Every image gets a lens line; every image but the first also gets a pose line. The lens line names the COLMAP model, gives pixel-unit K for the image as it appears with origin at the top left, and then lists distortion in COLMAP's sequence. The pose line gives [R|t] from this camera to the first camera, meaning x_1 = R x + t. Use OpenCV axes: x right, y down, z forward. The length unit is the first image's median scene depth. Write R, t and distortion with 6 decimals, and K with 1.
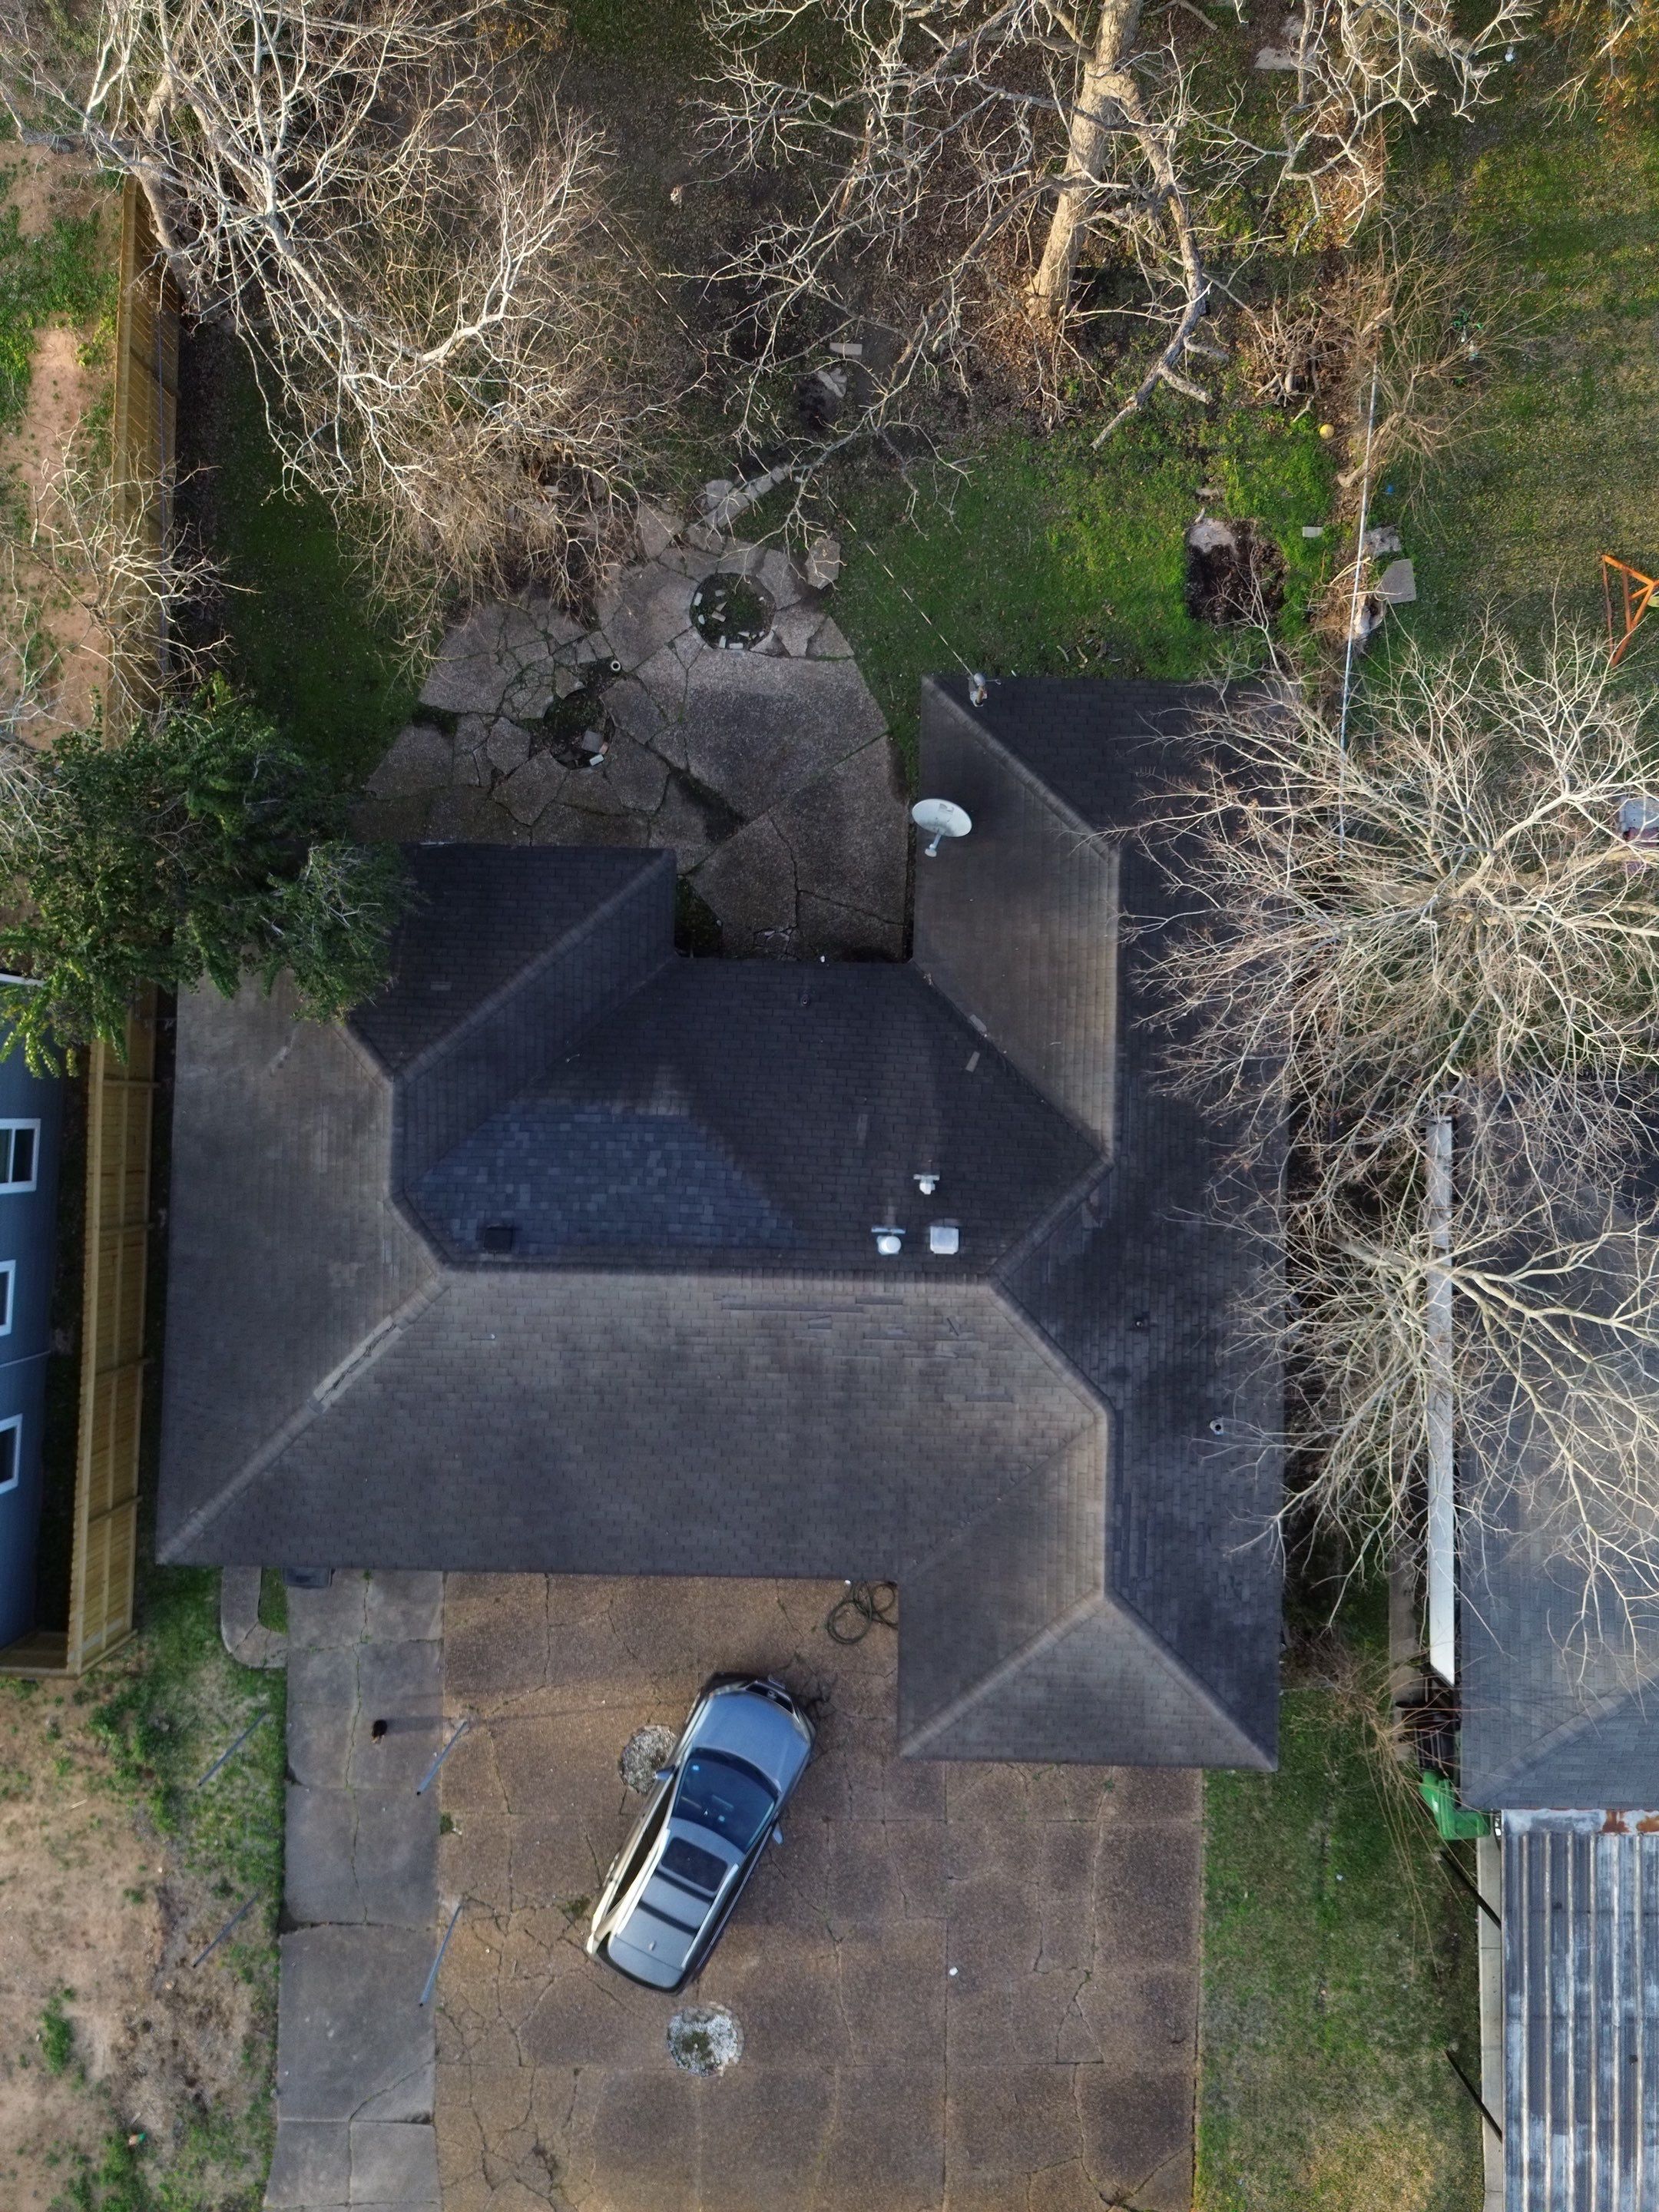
lens RADIAL K [[1565.6, 0, 823.3], [0, 1565.6, 1097.4], [0, 0, 1]] dist [0.042045, -0.037072]
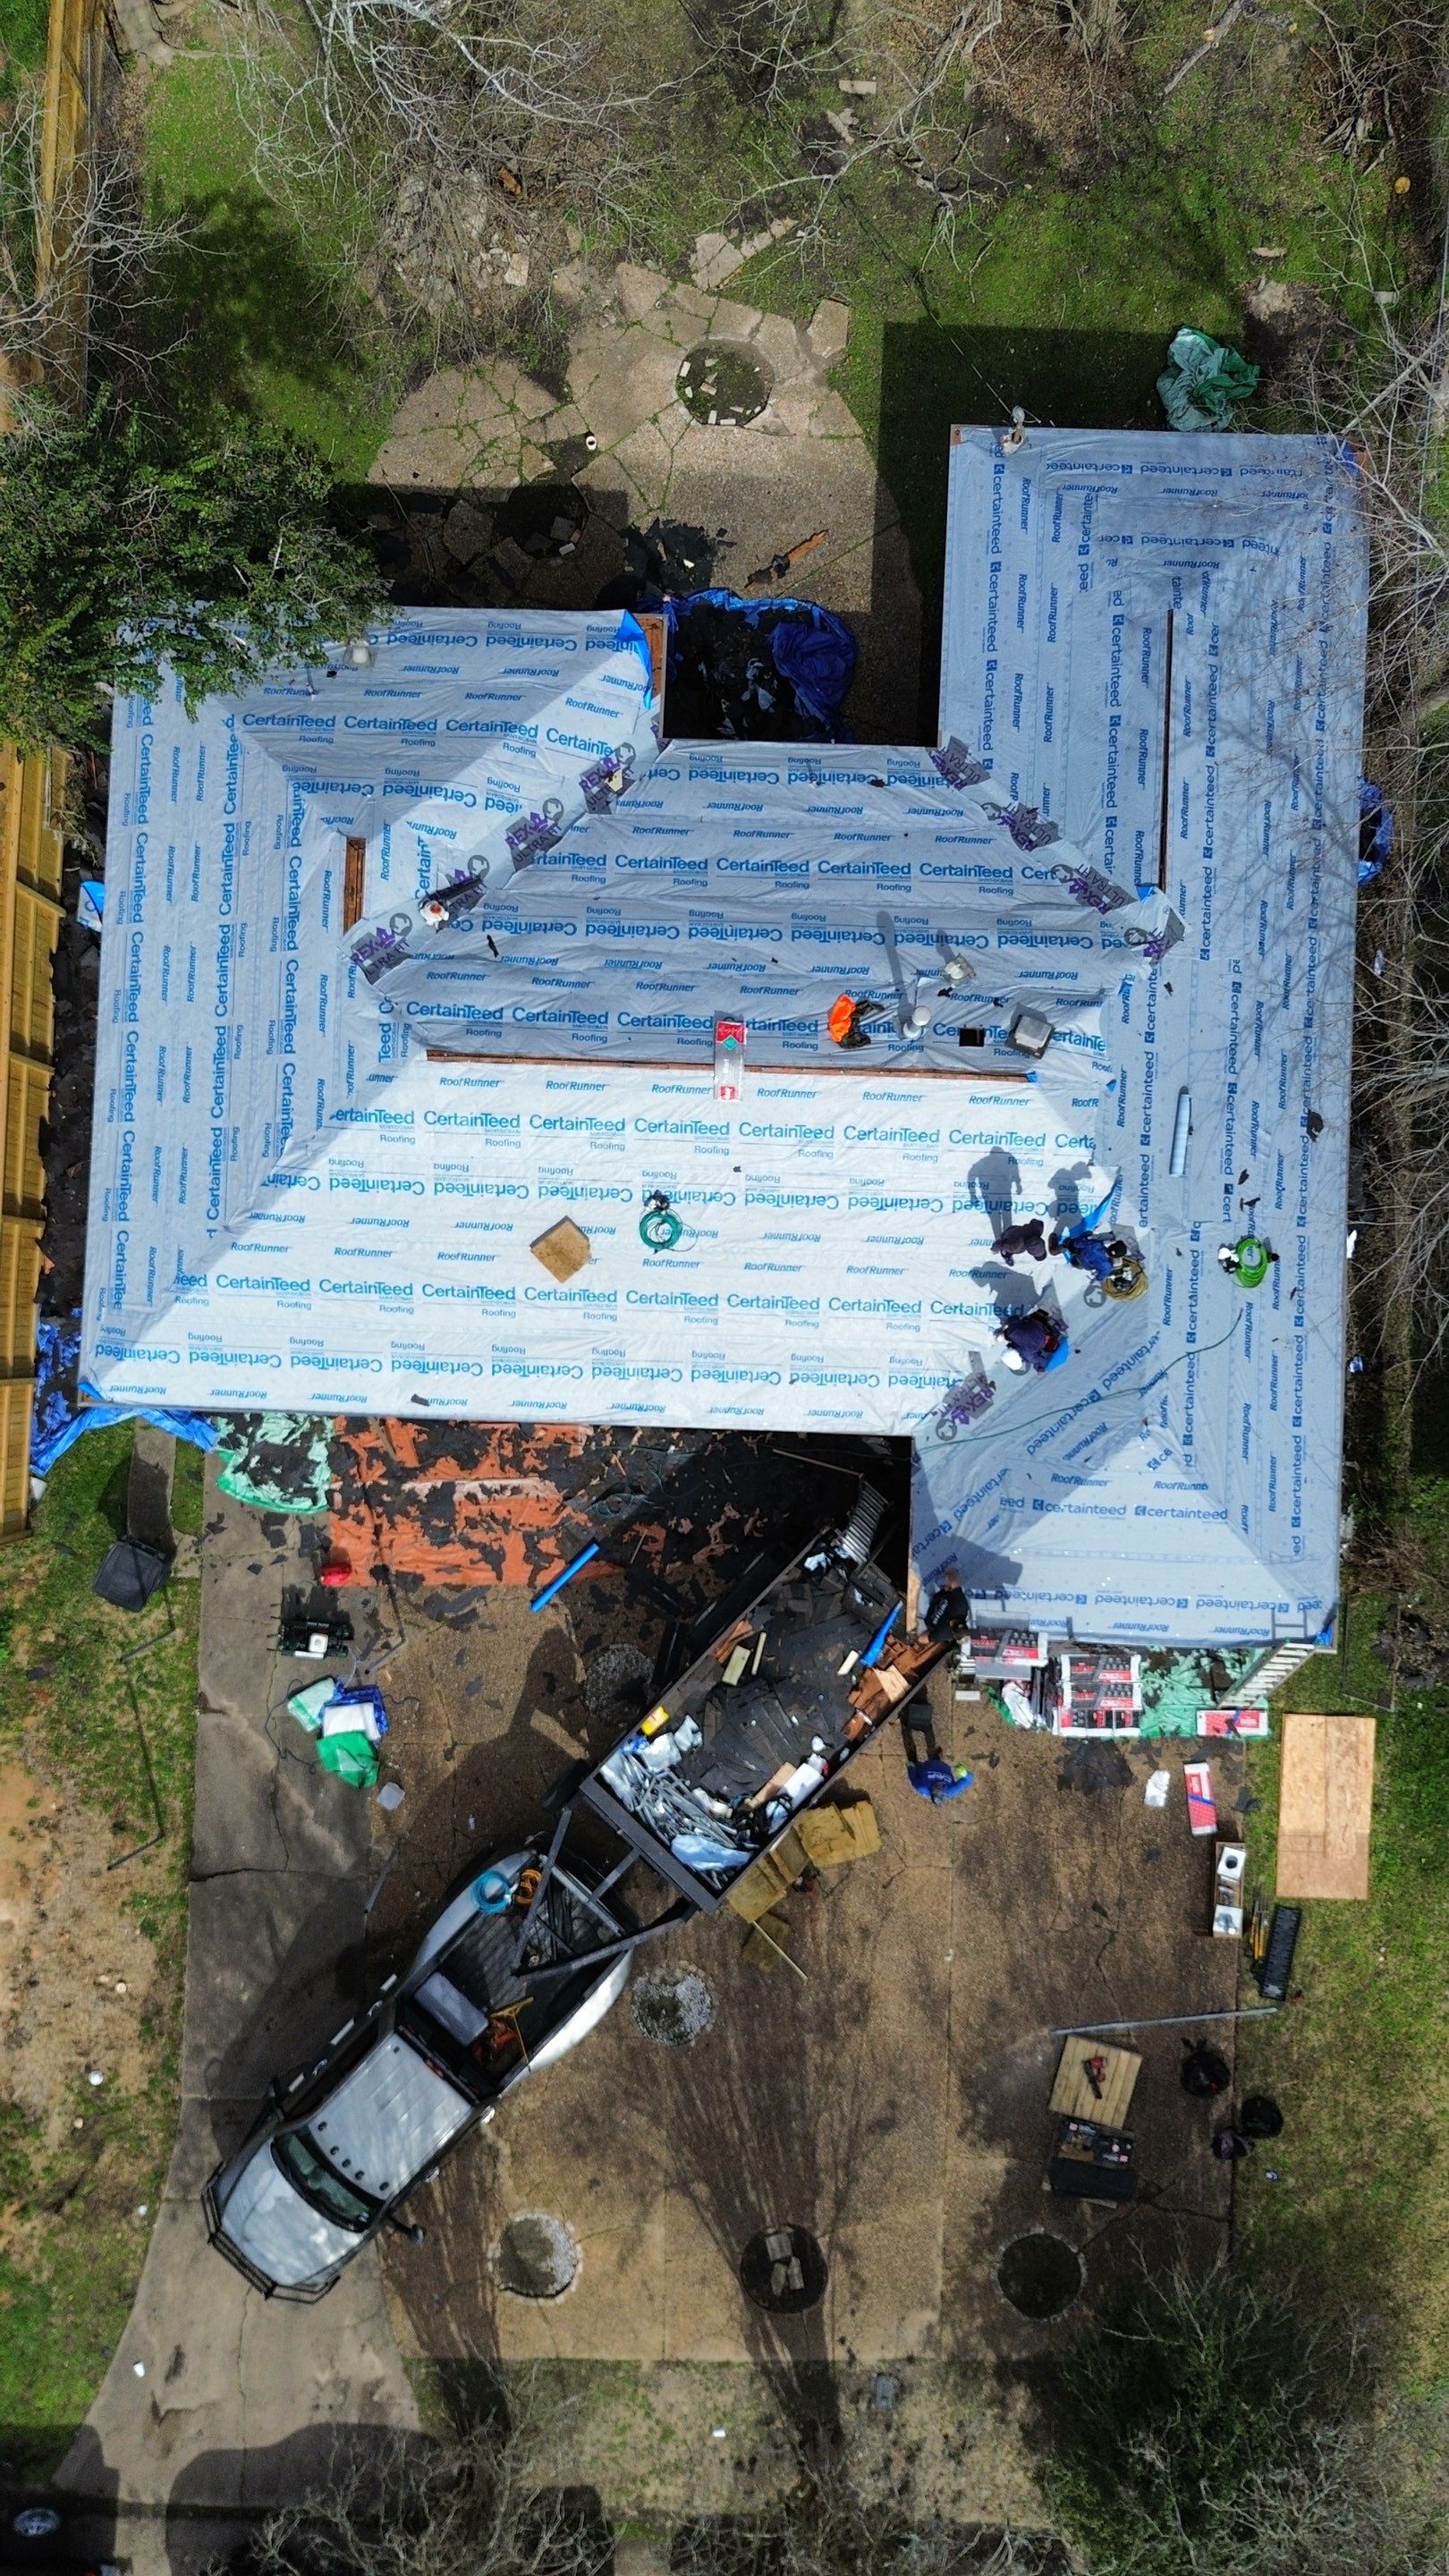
lens RADIAL K [[1996.1, 0, 705.5], [0, 1996.1, 1282.8], [0, 0, 1]] dist [0.048063, -0.054821]
pose [[0.999915, 0.013025, -0.000905, -0.061789], [-0.013038, 0.999780, -0.016455, 0.215494], [0.000690, 0.016465, 0.999864, -0.117611]]
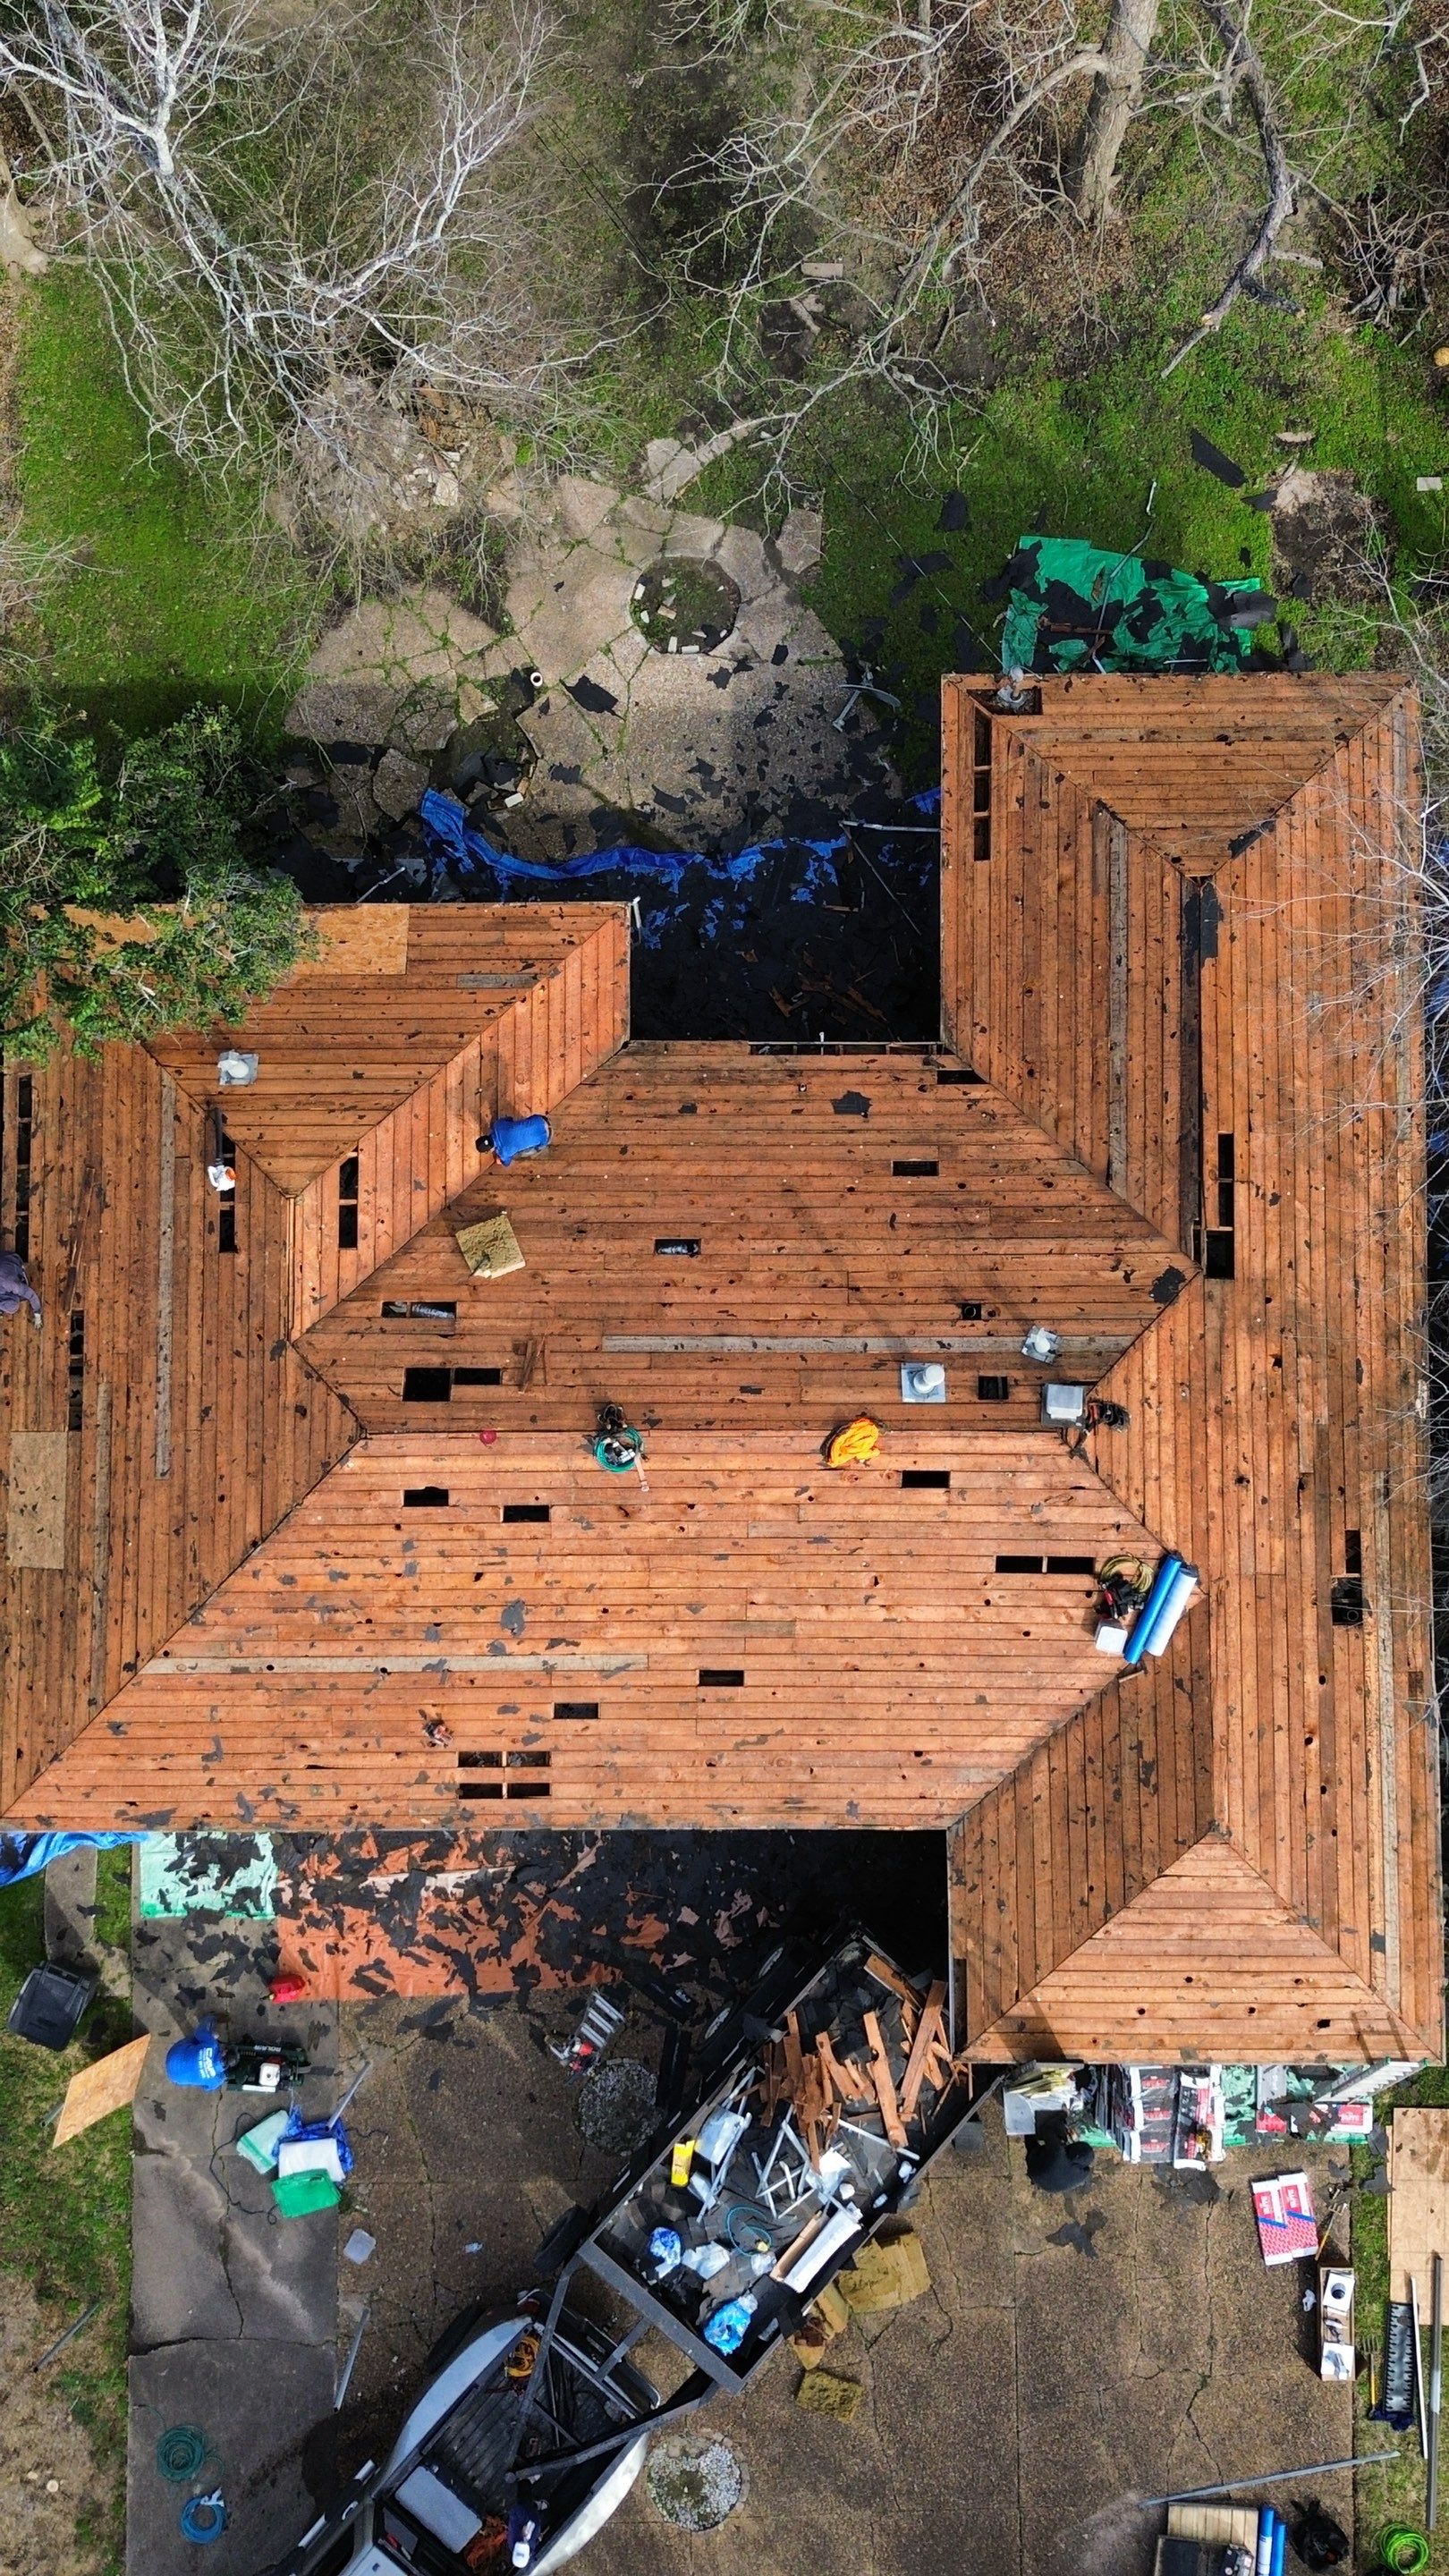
lens RADIAL K [[2360.8, 0, 708.4], [0, 2360.8, 1285.6], [0, 0, 1]] dist [0.031459, 0.000000]
pose [[0.999677, -0.025416, -0.000660, -0.054692], [0.025362, 0.998708, -0.044029, 0.078833], [0.001778, 0.043998, 0.999030, -0.154569]]
